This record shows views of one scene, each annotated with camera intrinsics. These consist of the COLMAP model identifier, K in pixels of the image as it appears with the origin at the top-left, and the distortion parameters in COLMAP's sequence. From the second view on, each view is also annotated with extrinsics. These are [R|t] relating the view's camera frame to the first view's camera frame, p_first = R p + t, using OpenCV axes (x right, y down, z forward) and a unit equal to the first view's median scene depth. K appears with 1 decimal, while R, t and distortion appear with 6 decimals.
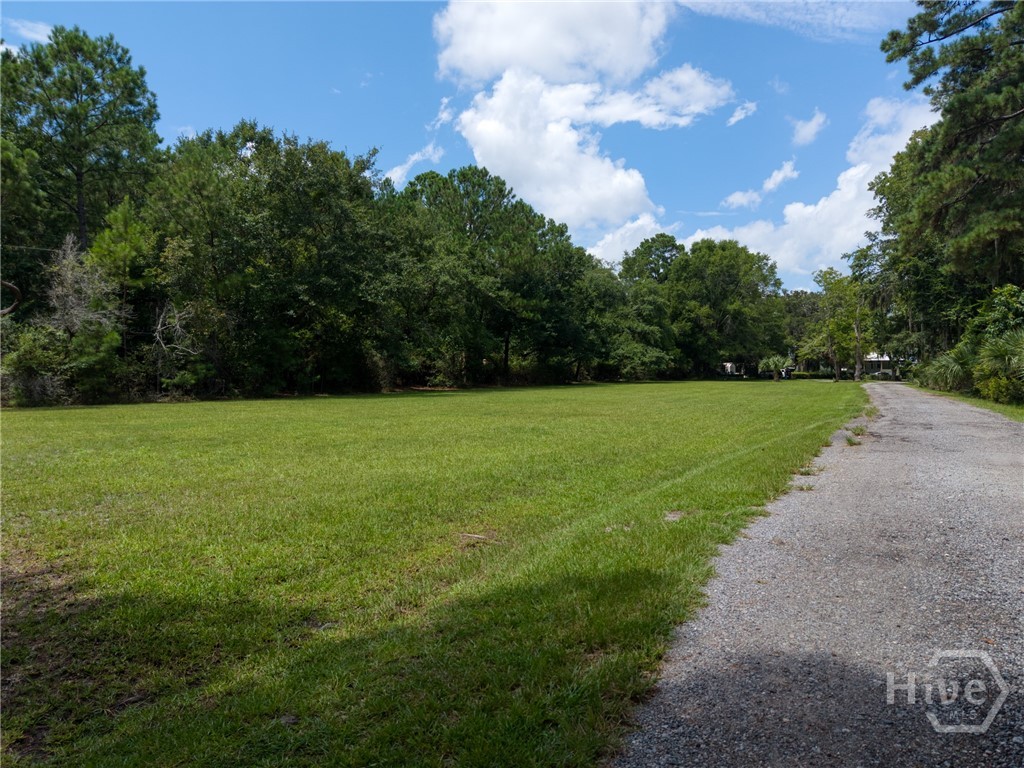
lens RADIAL K [[680.6, 0, 506.5], [0, 680.6, 386.3], [0, 0, 1]] dist [0.029487, -0.026991]
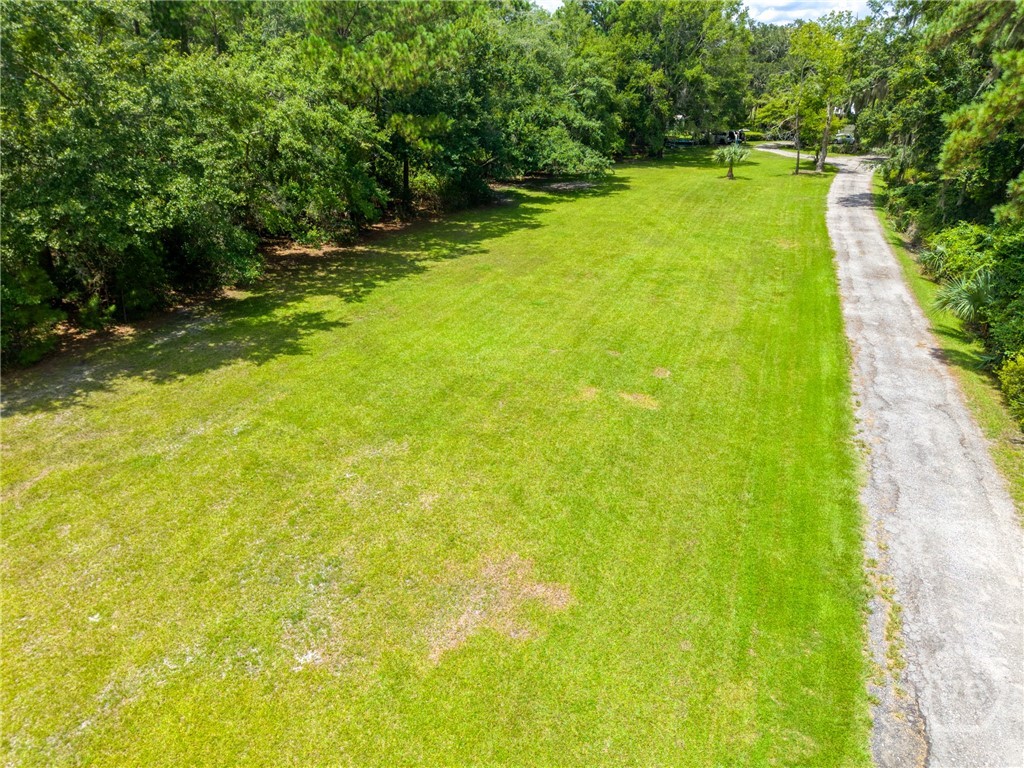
lens RADIAL K [[688.0, 0, 512.0], [0, 688.0, 384.0], [0, 0, 1]] dist [-0.027862, -0.000632]
pose [[0.994083, -0.040856, 0.100649, 0.032366], [-0.002783, 0.916690, 0.399590, -0.136739], [-0.108590, -0.397506, 0.911152, 0.187575]]
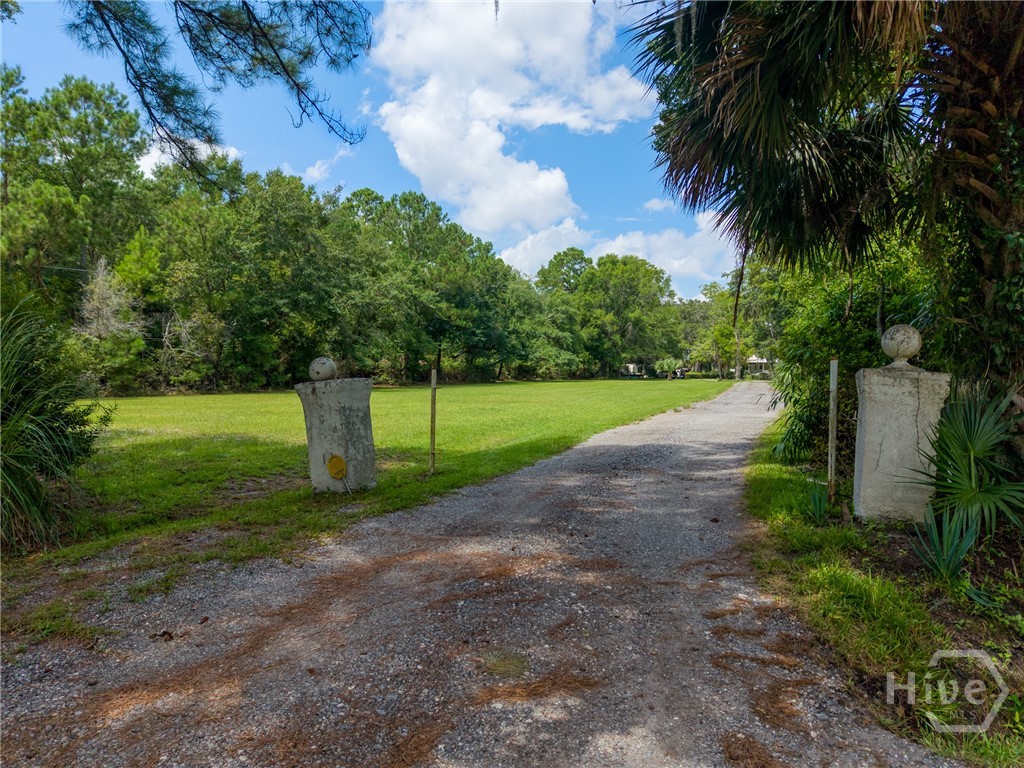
lens RADIAL K [[688.0, 0, 512.0], [0, 688.0, 384.0], [0, 0, 1]] dist [-0.027862, -0.000632]
pose [[0.990510, 0.001643, 0.137428, -0.036942], [-0.001264, 0.999995, -0.002846, 0.002631], [-0.137432, 0.002646, 0.990508, -0.149806]]
